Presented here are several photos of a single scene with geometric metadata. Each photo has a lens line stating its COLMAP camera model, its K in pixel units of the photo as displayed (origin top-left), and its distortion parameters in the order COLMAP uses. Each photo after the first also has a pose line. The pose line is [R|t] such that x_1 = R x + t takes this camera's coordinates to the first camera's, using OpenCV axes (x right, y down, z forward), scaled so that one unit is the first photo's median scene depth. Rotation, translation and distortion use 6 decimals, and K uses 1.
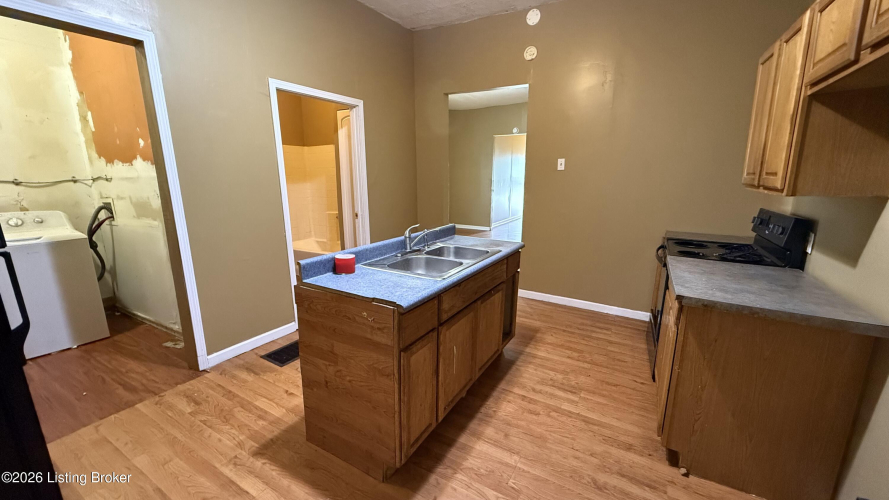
lens RADIAL K [[355.8, 0, 444.5], [0, 355.8, 250.0], [0, 0, 1]] dist [0.000076, 0.000017]
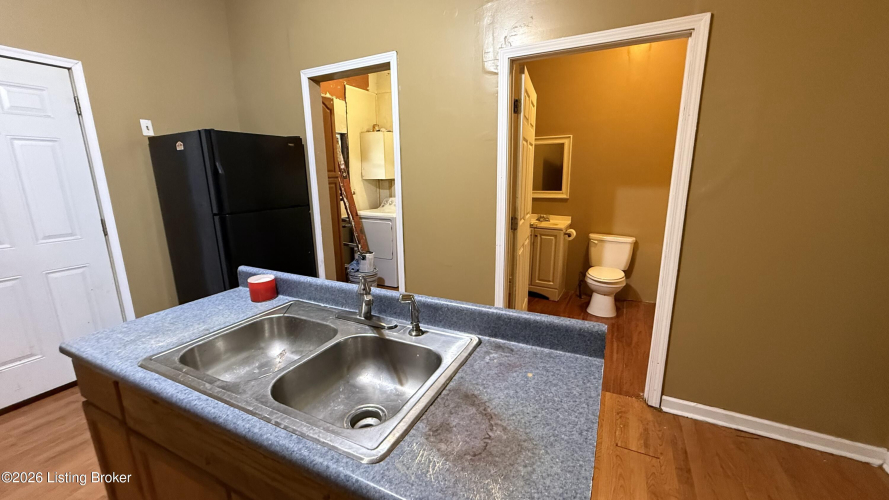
lens RADIAL K [[355.8, 0, 444.5], [0, 355.8, 250.0], [0, 0, 1]] dist [0.000076, 0.000017]
pose [[0.071264, 0.207597, -0.975615, 0.430476], [-0.201669, 0.960901, 0.189734, -0.233356], [0.976858, 0.183230, 0.110344, 1.105837]]
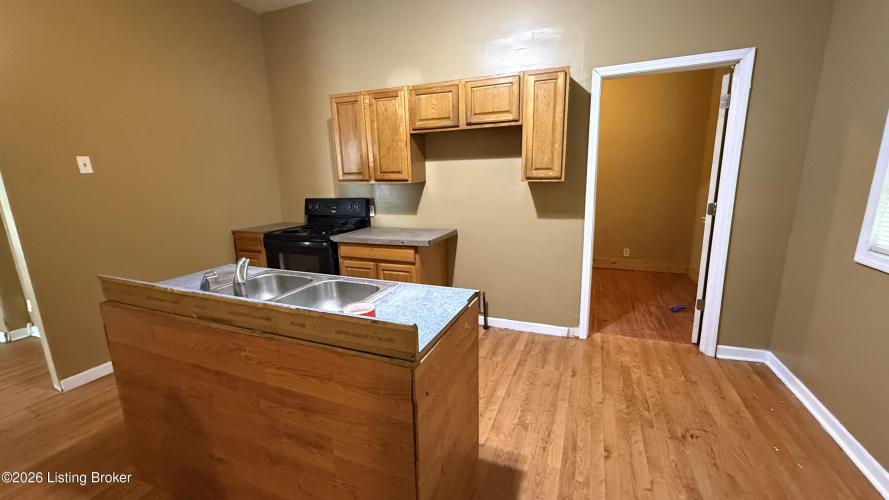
lens RADIAL K [[355.8, 0, 444.5], [0, 355.8, 250.0], [0, 0, 1]] dist [0.000076, 0.000017]
pose [[-0.139821, -0.208169, 0.968047, -0.733539], [0.230642, 0.943912, 0.236292, -0.156585], [-0.962941, 0.256311, -0.083966, 0.756639]]
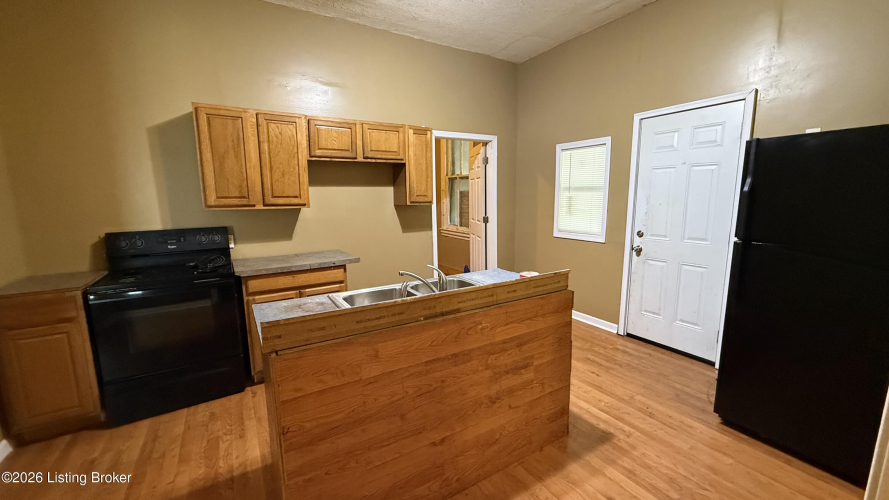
lens RADIAL K [[355.8, 0, 444.5], [0, 355.8, 250.0], [0, 0, 1]] dist [0.000076, 0.000017]
pose [[-0.880971, -0.065939, 0.468554, -0.462605], [0.107737, 0.936278, 0.334328, -0.357784], [-0.460742, 0.345014, -0.817730, 1.648819]]
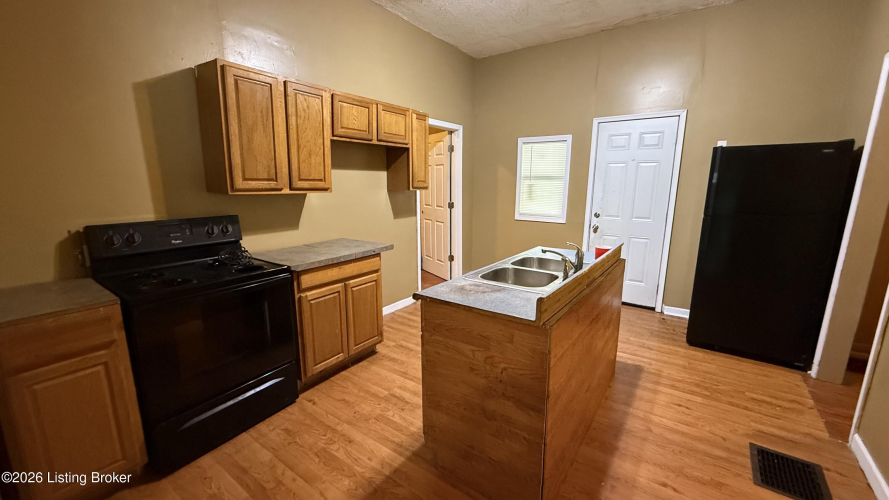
lens RADIAL K [[355.8, 0, 444.5], [0, 355.8, 250.0], [0, 0, 1]] dist [0.000076, 0.000017]
pose [[-0.995294, -0.028106, 0.092738, 0.143452], [0.010465, 0.920240, 0.391214, -0.406458], [-0.096336, 0.390343, -0.915615, 1.895027]]
